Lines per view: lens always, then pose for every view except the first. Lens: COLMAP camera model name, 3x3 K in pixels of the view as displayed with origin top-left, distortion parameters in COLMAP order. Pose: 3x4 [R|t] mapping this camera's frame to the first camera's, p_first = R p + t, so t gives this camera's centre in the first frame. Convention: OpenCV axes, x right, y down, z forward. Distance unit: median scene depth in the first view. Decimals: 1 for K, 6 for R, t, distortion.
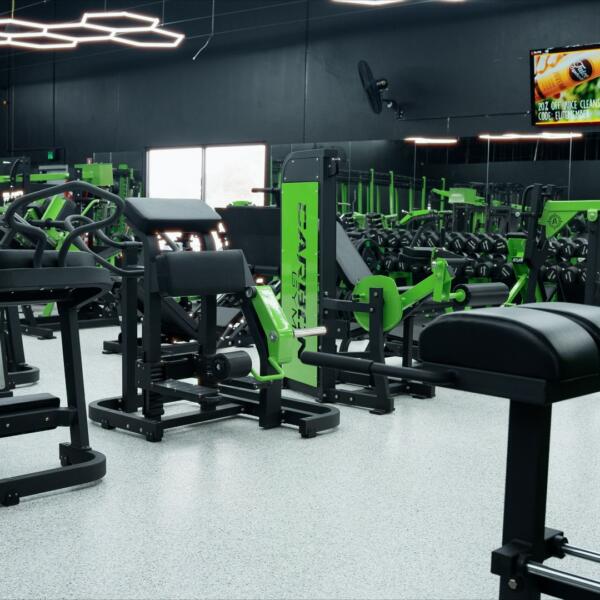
lens RADIAL K [[974.5, 0, 300.0], [0, 974.5, 300.0], [0, 0, 1]] dist [-0.019843, -0.056083]
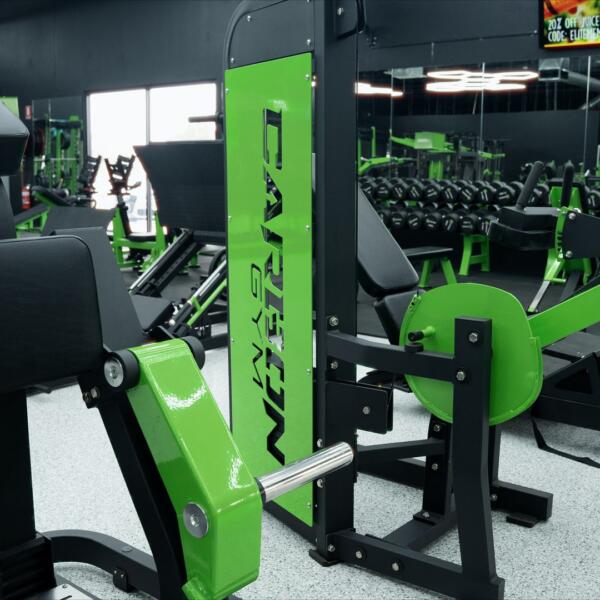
lens RADIAL K [[846.7, 0, 300.0], [0, 846.7, 300.0], [0, 0, 1]] dist [-0.119524, 0.066951]
pose [[0.998504, -0.018697, 0.051375, -0.002971], [0.015129, 0.997503, 0.068982, -0.019953], [-0.052537, -0.068101, 0.996294, 0.306994]]
